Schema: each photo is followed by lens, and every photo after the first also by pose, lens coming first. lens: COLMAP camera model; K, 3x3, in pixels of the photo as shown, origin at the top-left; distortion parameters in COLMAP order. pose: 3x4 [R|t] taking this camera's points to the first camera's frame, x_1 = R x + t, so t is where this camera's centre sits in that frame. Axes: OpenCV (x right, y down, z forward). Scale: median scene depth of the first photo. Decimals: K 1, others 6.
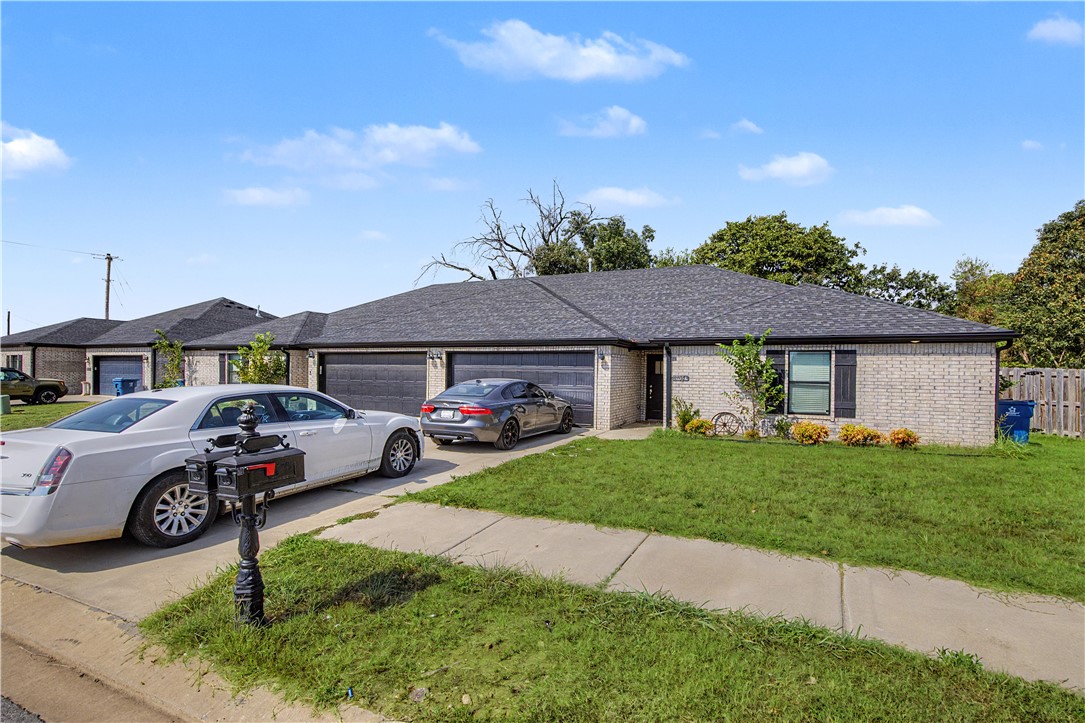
lens RADIAL K [[498.3, 0, 537.6], [0, 498.3, 361.4], [0, 0, 1]] dist [0.012565, 0.000573]
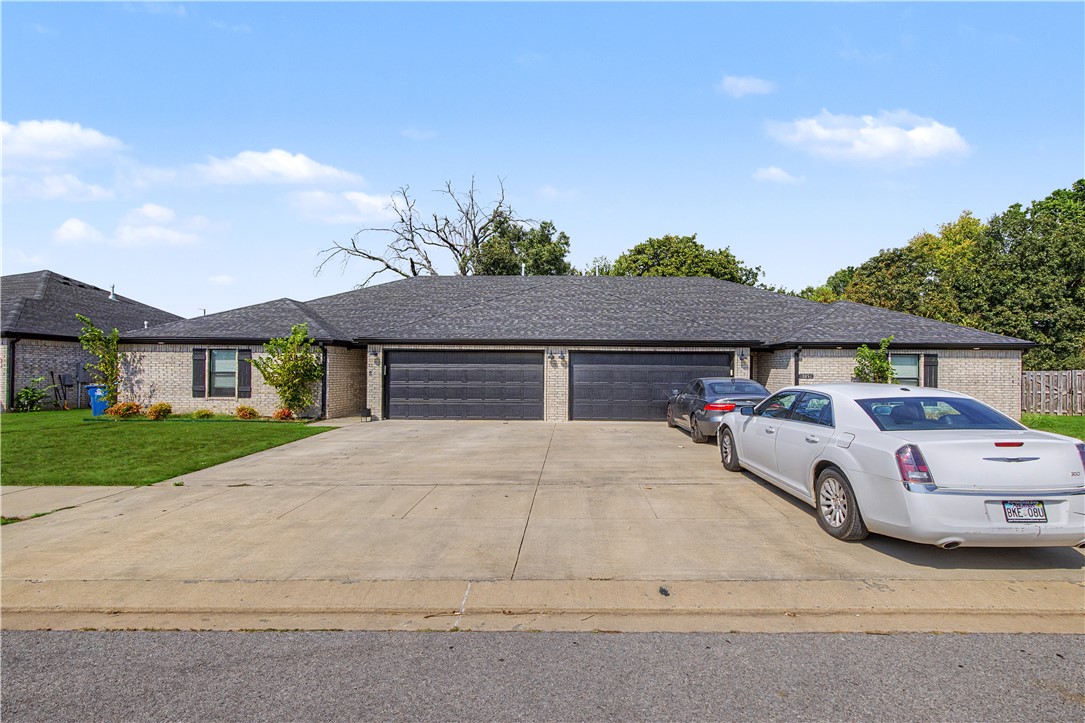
lens RADIAL K [[498.3, 0, 538.9], [0, 498.3, 363.0], [0, 0, 1]] dist [0.012565, 0.000573]
pose [[0.922735, 0.003210, 0.385422, -0.422351], [-0.004877, 0.999983, 0.003346, 0.000877], [-0.385405, -0.004967, 0.922734, 0.084856]]
